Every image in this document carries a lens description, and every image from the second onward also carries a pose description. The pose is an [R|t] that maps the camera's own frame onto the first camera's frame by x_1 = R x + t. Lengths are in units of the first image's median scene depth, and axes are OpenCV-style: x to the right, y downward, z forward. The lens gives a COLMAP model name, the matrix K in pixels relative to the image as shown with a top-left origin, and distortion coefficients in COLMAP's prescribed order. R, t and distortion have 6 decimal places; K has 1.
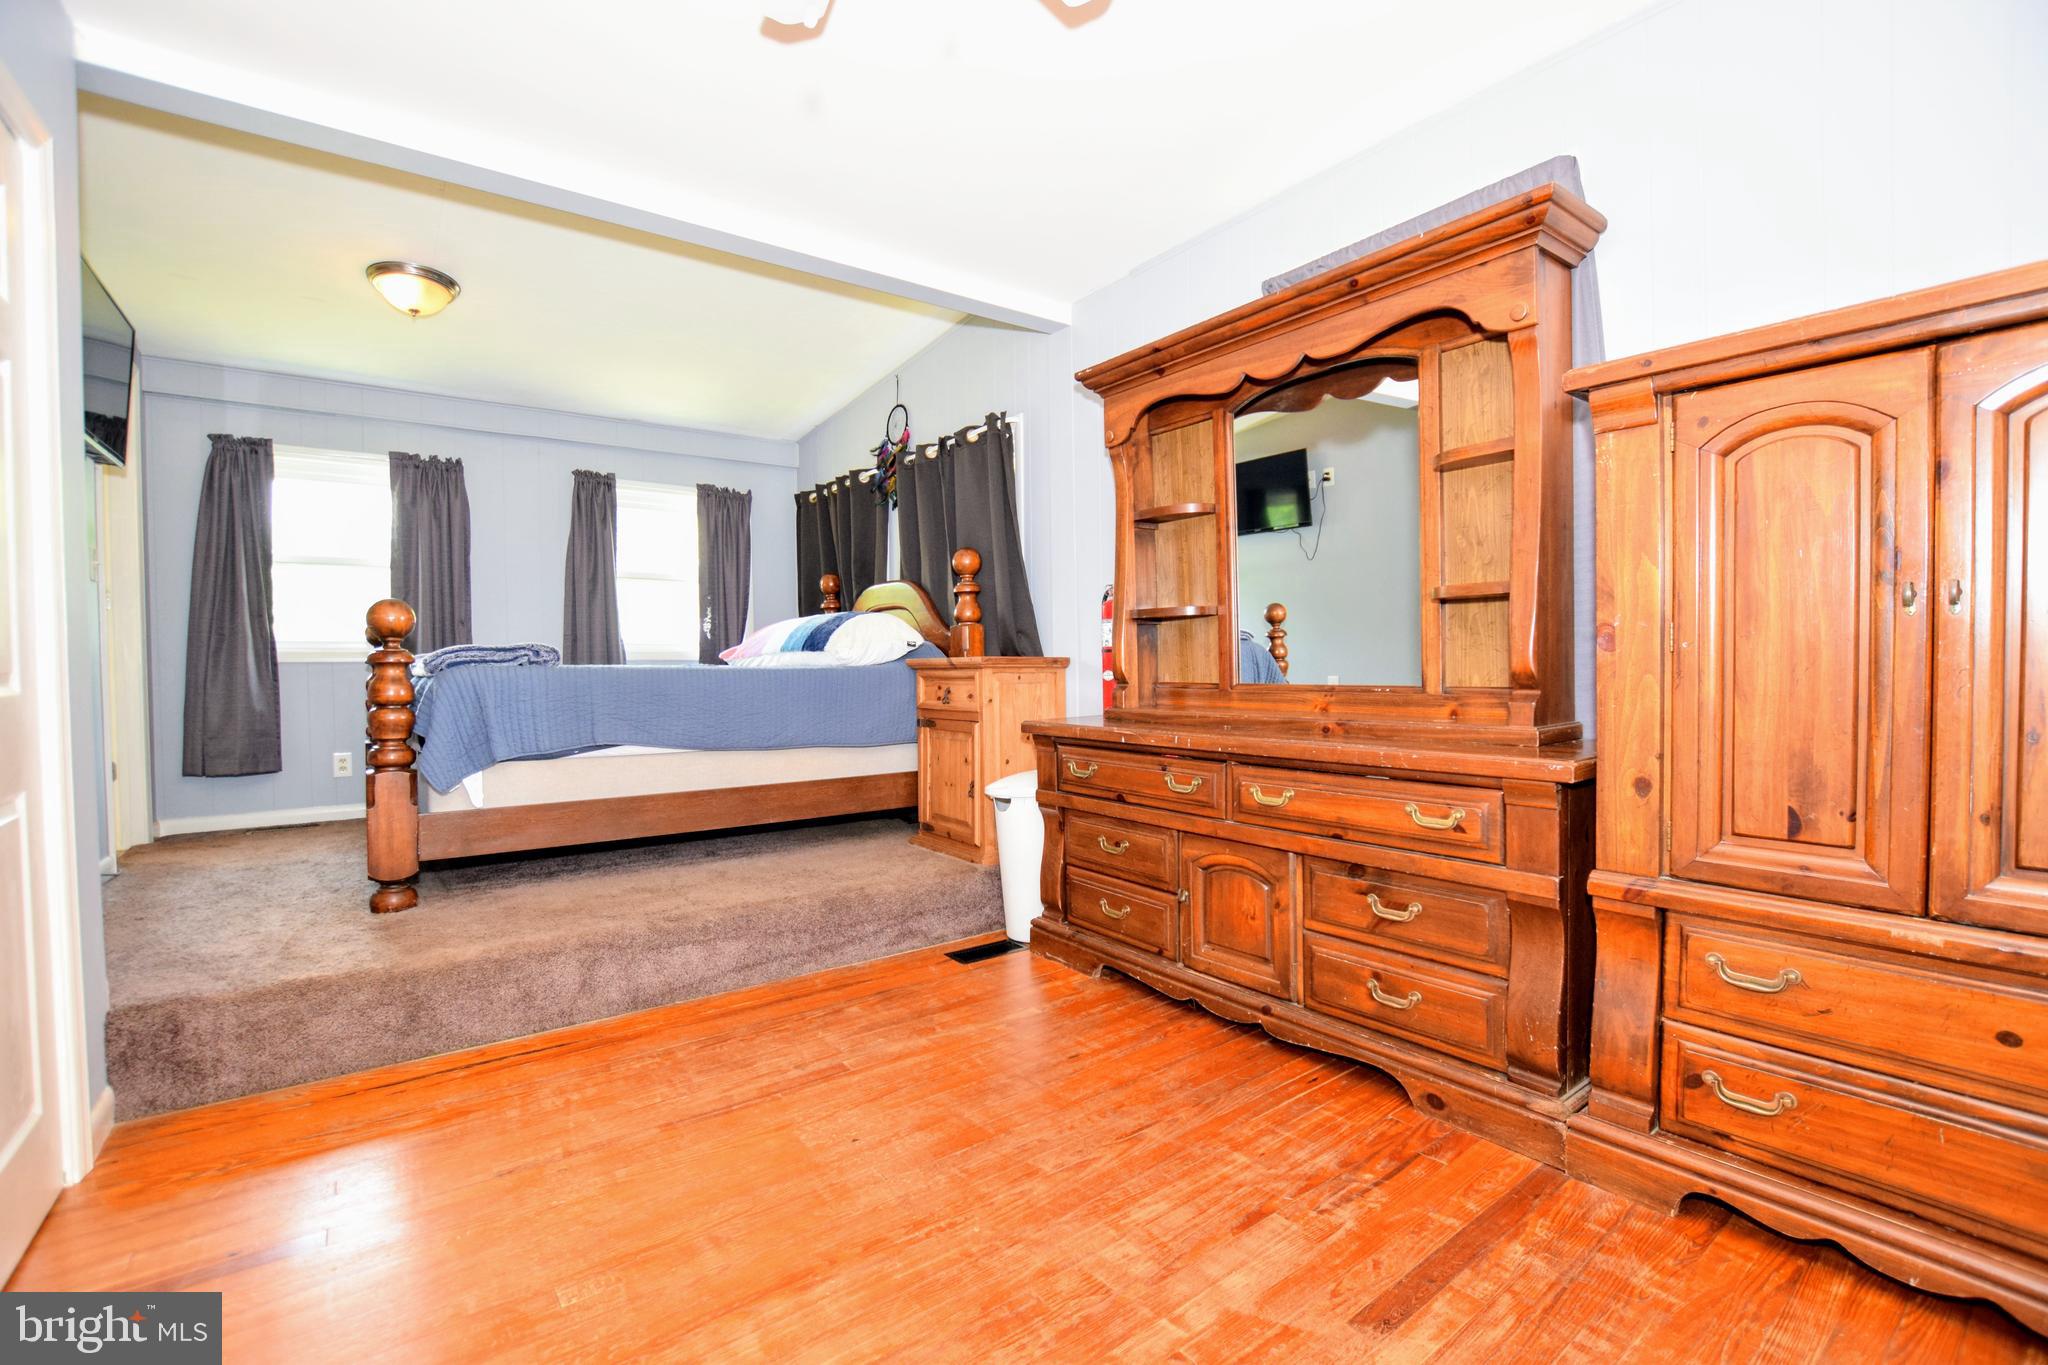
lens RADIAL K [[904.0, 0, 1021.4], [0, 904.0, 686.8], [0, 0, 1]] dist [-0.025865, 0.002422]
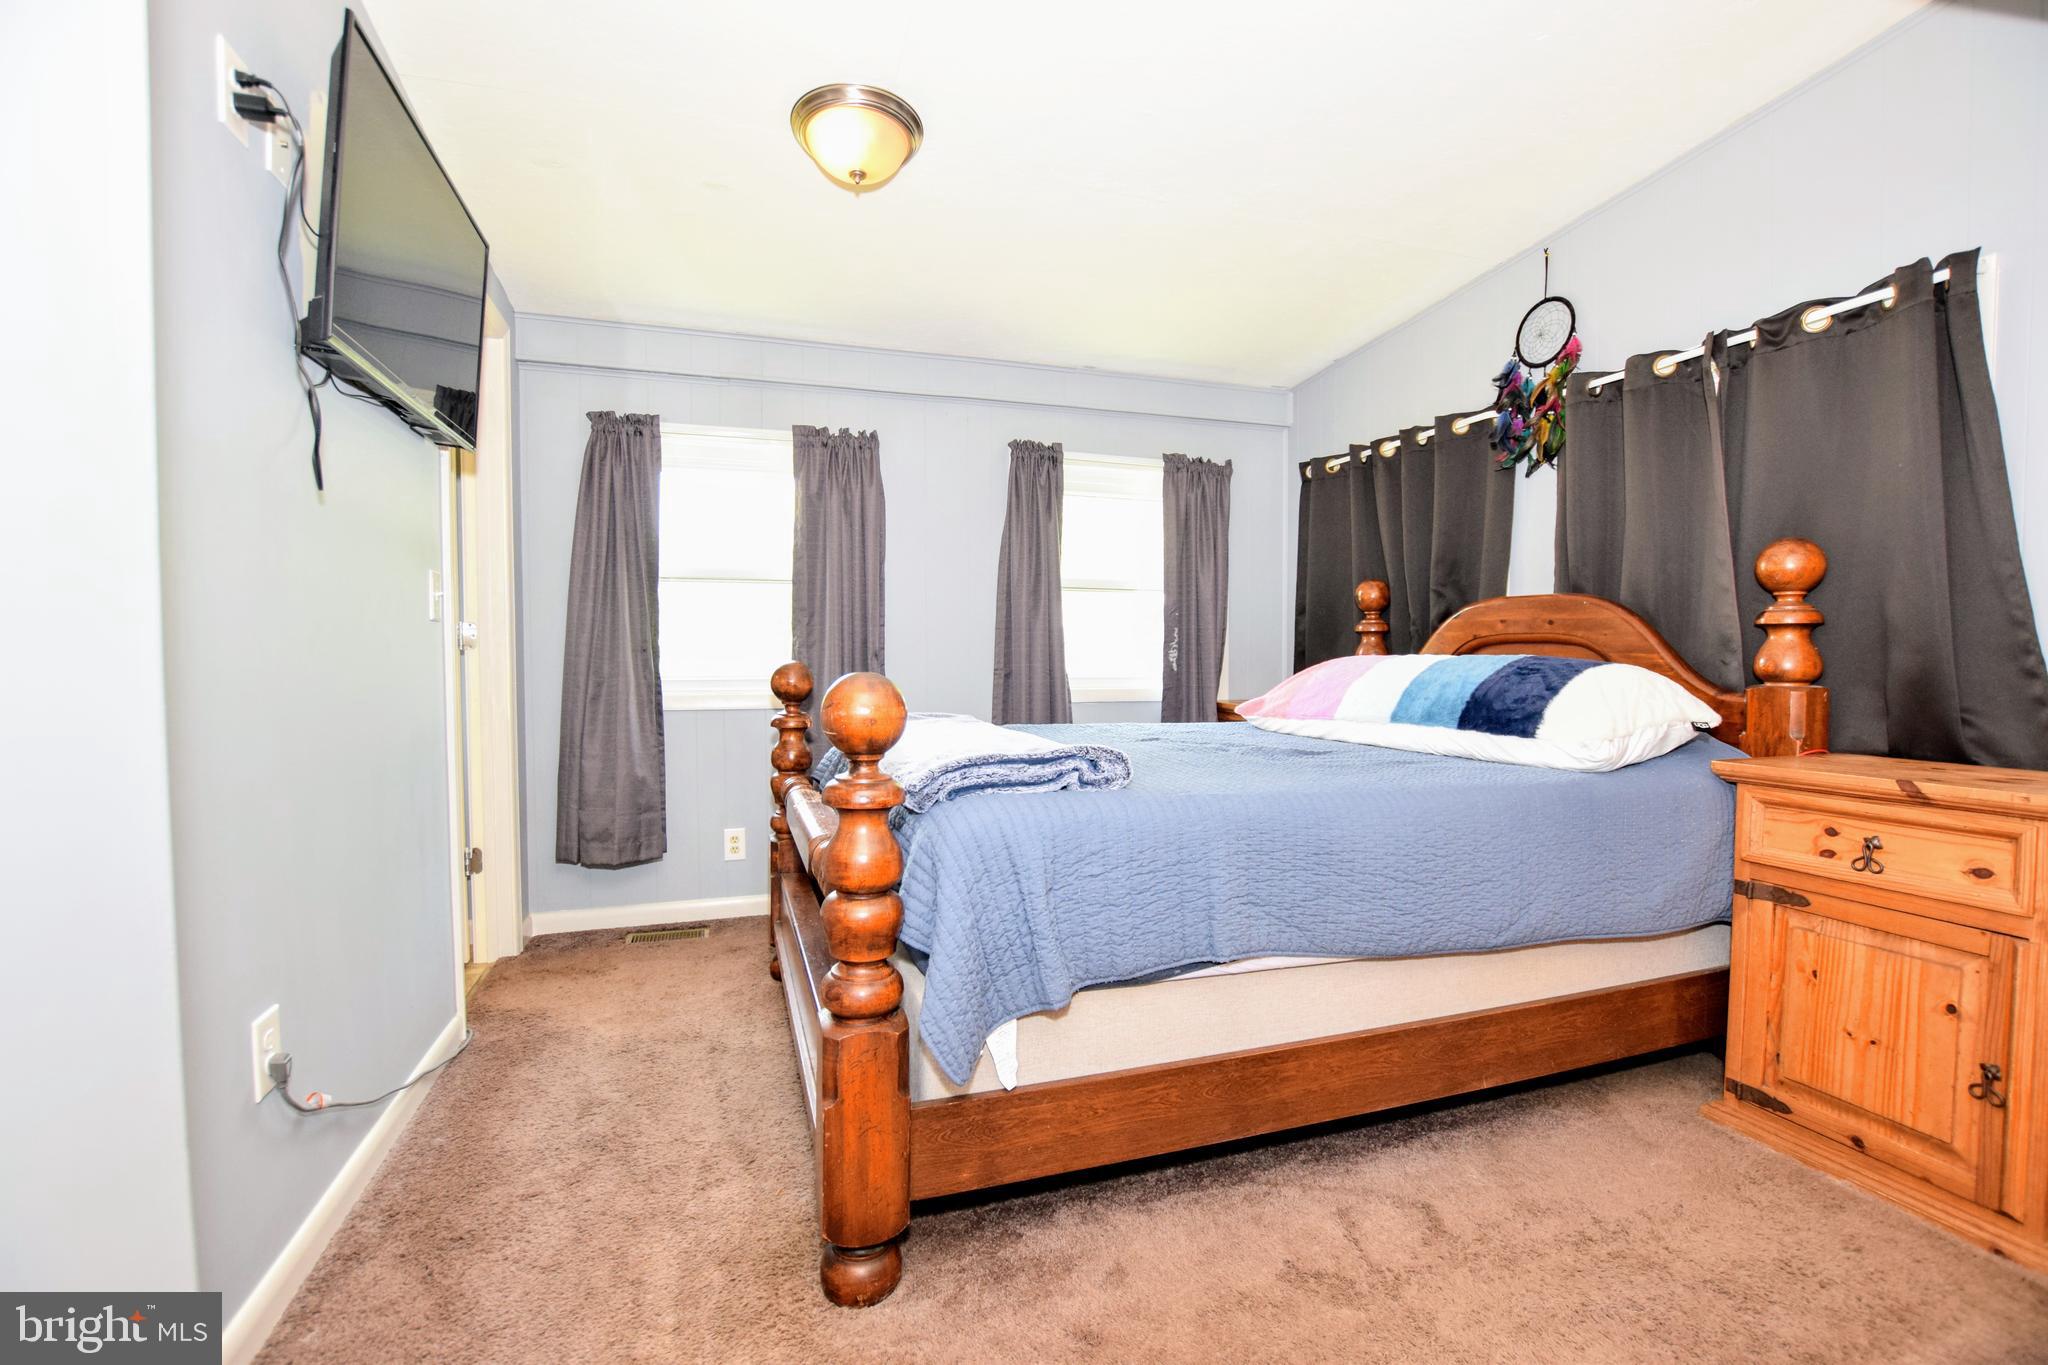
lens RADIAL K [[904.0, 0, 1025.8], [0, 904.0, 678.5], [0, 0, 1]] dist [-0.025865, 0.002422]
pose [[0.952894, 0.018385, -0.302745, -0.354494], [-0.015539, 0.999810, 0.011808, -0.078767], [0.302904, -0.006548, 0.952998, 0.413907]]
